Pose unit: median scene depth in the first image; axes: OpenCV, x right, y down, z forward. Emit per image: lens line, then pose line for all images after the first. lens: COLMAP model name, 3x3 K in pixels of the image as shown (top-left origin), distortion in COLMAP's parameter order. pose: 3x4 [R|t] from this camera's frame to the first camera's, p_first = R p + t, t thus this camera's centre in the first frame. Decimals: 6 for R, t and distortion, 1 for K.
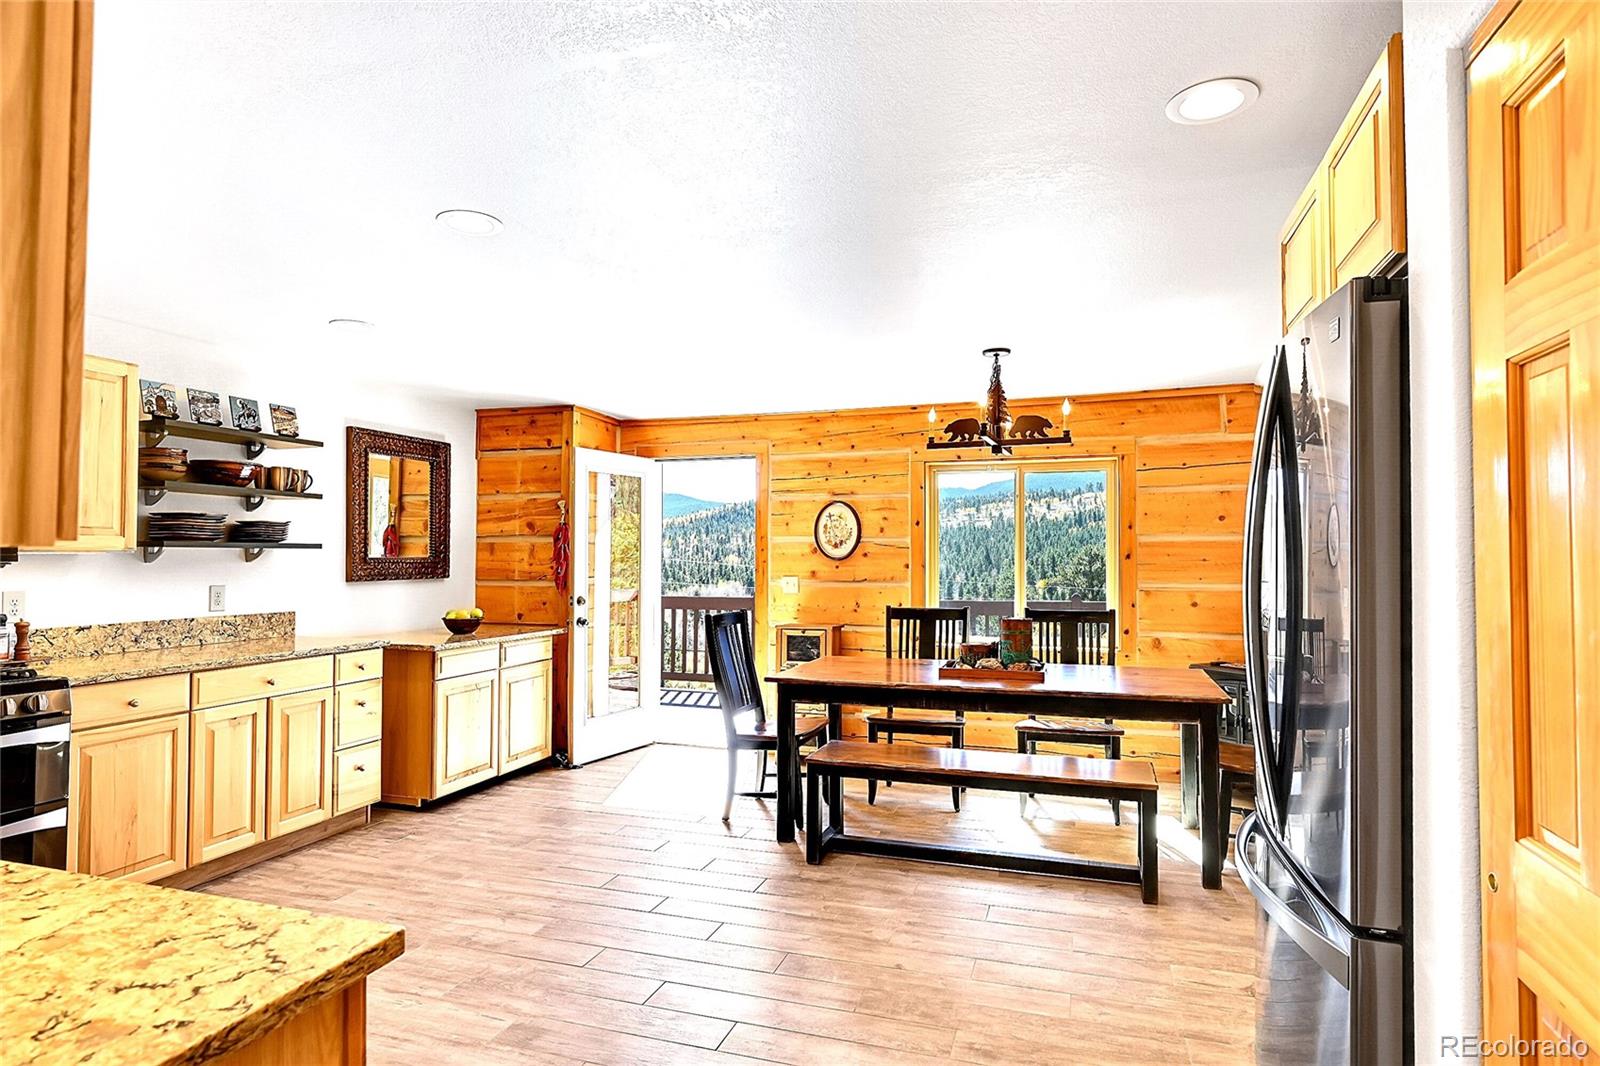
lens RADIAL K [[868.1, 0, 803.0], [0, 868.1, 536.1], [0, 0, 1]] dist [-0.001677, 0.000682]
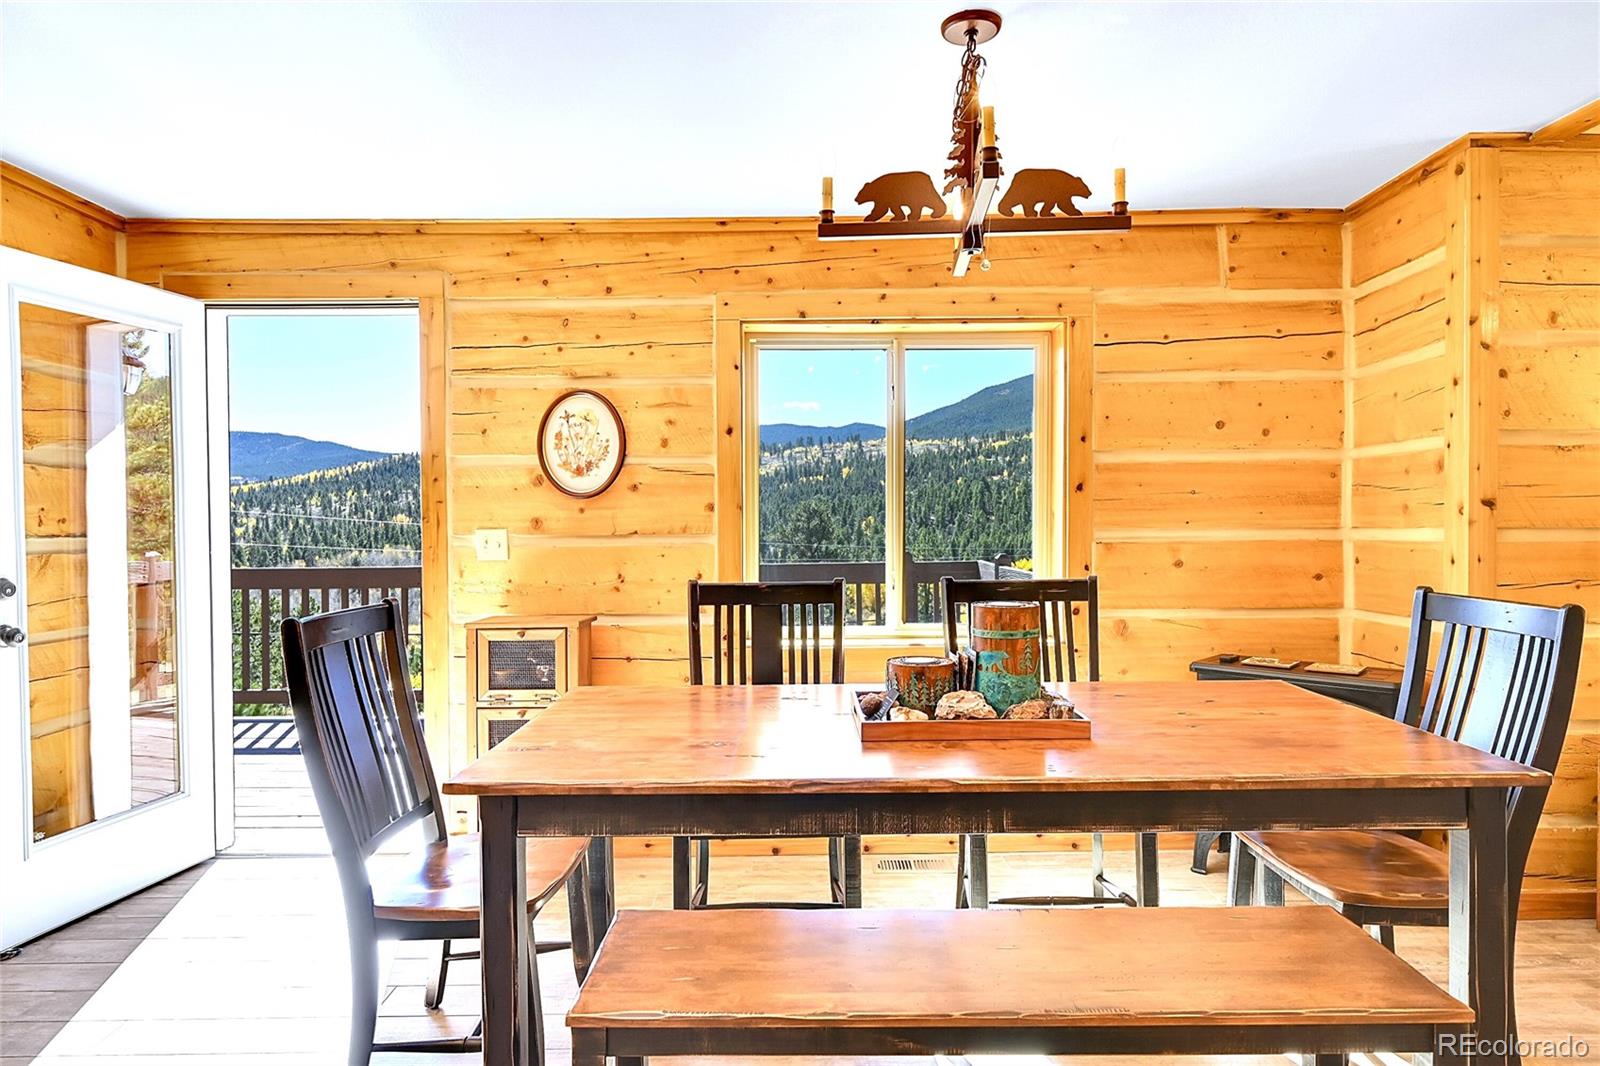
lens RADIAL K [[942.5, 0, 800.4], [0, 942.5, 535.5], [0, 0, 1]] dist [-0.001451, -0.001703]
pose [[0.949487, -0.015002, 0.313448, -0.018267], [0.000576, 0.998938, 0.046064, 0.026893], [-0.313806, -0.043556, 0.948487, 0.438403]]
